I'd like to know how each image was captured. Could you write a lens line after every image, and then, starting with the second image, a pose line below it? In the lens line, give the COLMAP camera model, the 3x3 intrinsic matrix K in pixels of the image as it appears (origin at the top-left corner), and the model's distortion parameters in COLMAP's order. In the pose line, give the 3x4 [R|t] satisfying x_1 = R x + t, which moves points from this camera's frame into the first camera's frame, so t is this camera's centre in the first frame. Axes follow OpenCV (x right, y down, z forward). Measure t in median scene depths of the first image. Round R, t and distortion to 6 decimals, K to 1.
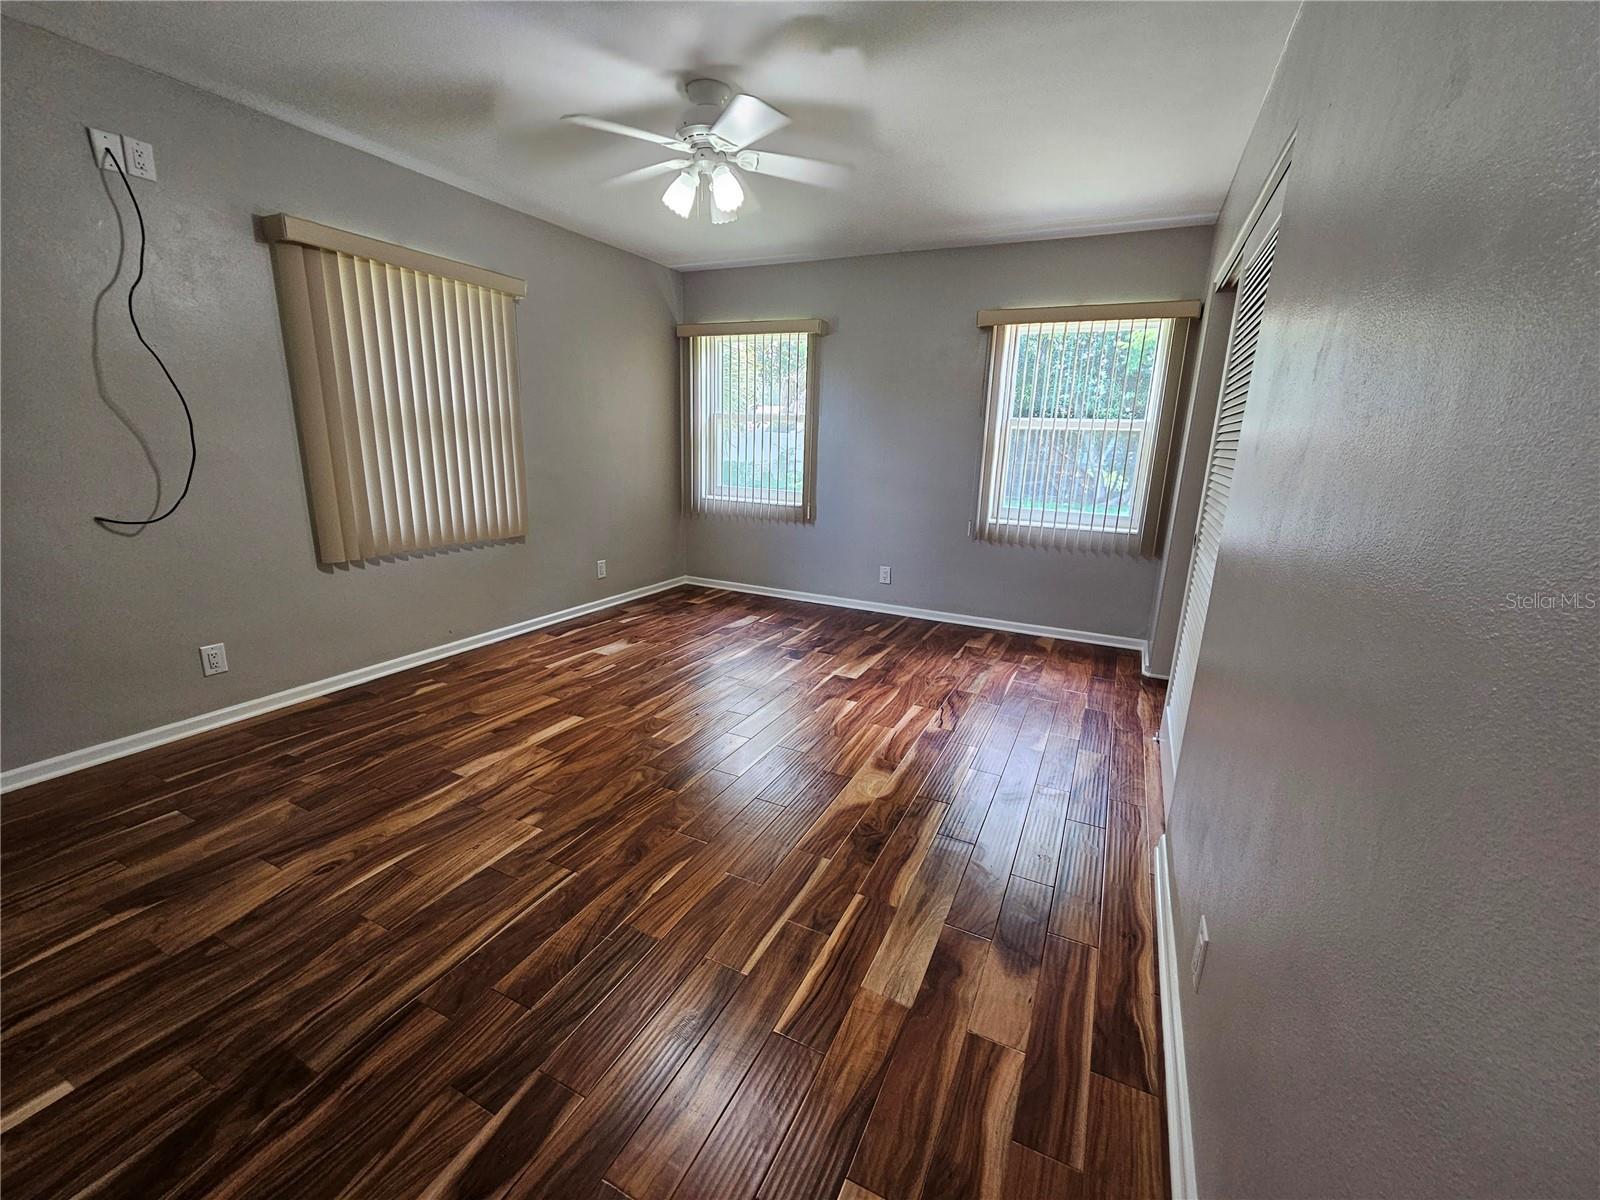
lens RADIAL K [[657.9, 0, 805.0], [0, 657.9, 601.4], [0, 0, 1]] dist [-0.000678, 0.000014]
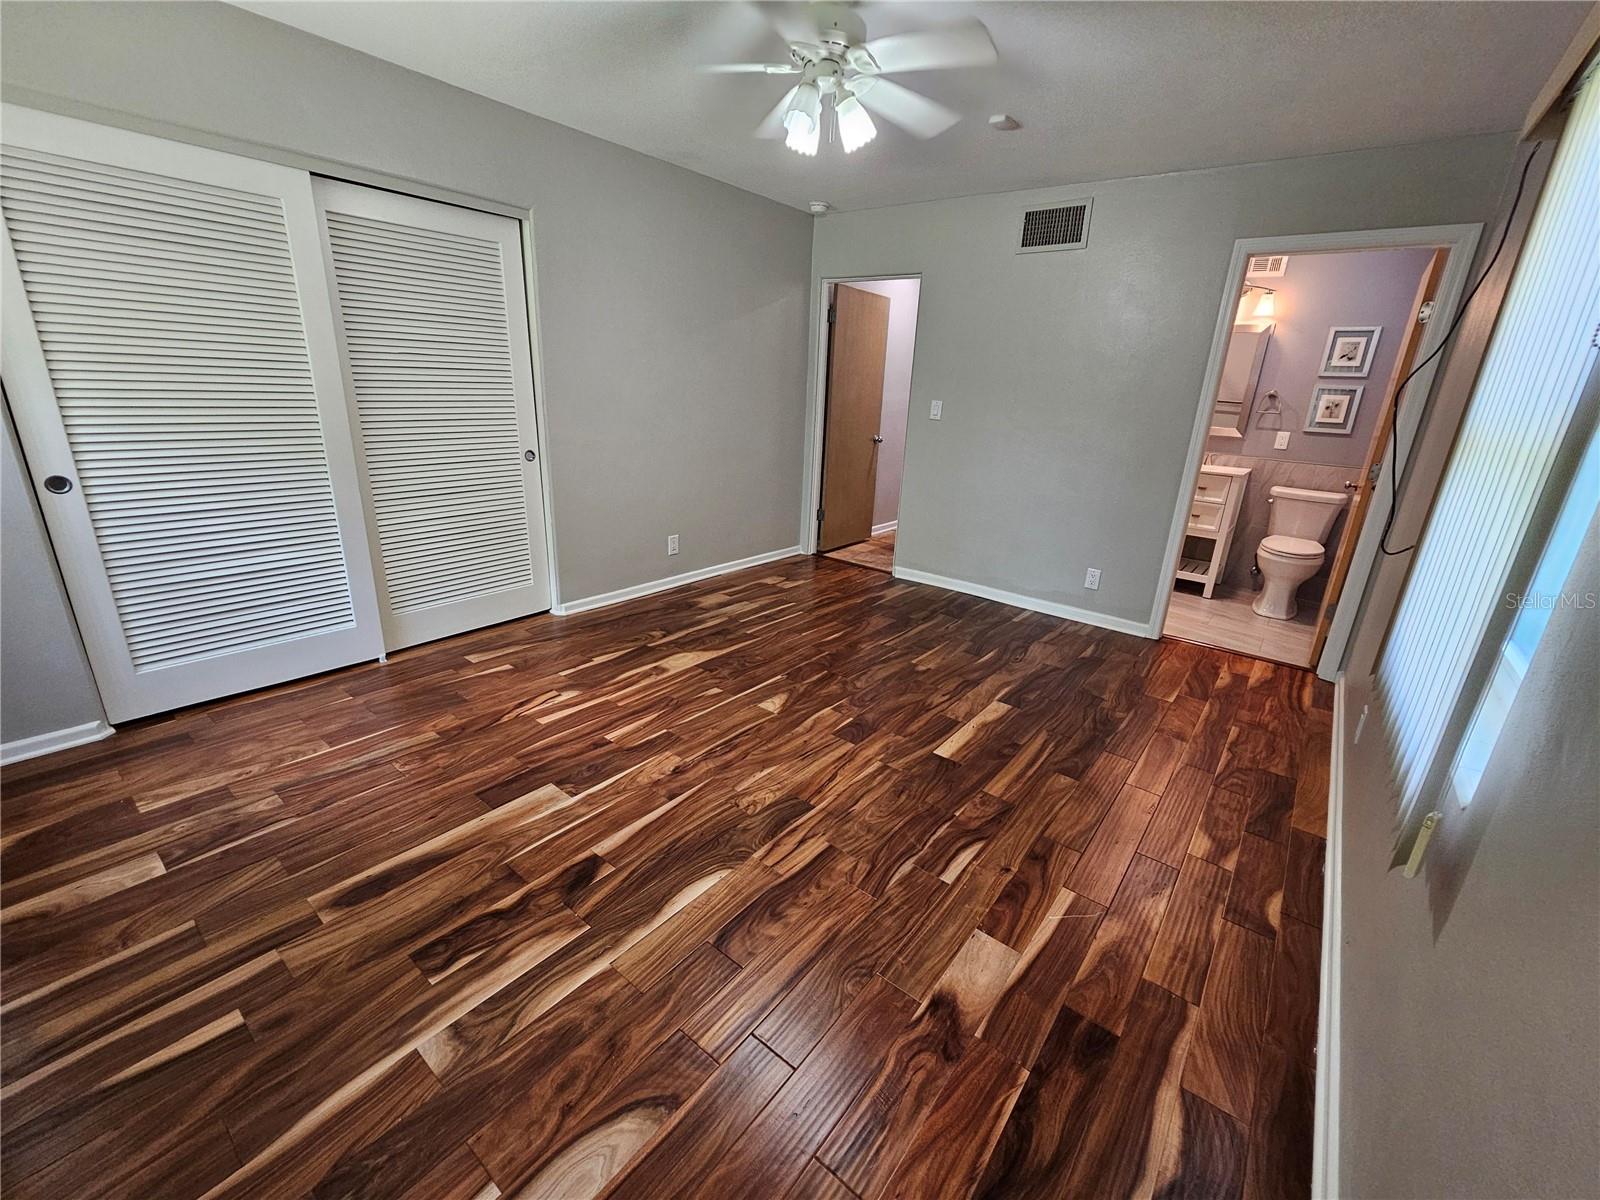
lens RADIAL K [[657.9, 0, 806.9], [0, 657.9, 590.6], [0, 0, 1]] dist [-0.000678, 0.000014]
pose [[-0.973171, -0.142655, 0.180519, -0.345737], [-0.026346, 0.848518, 0.528511, -0.527001], [-0.228569, 0.509575, -0.829511, 1.901865]]
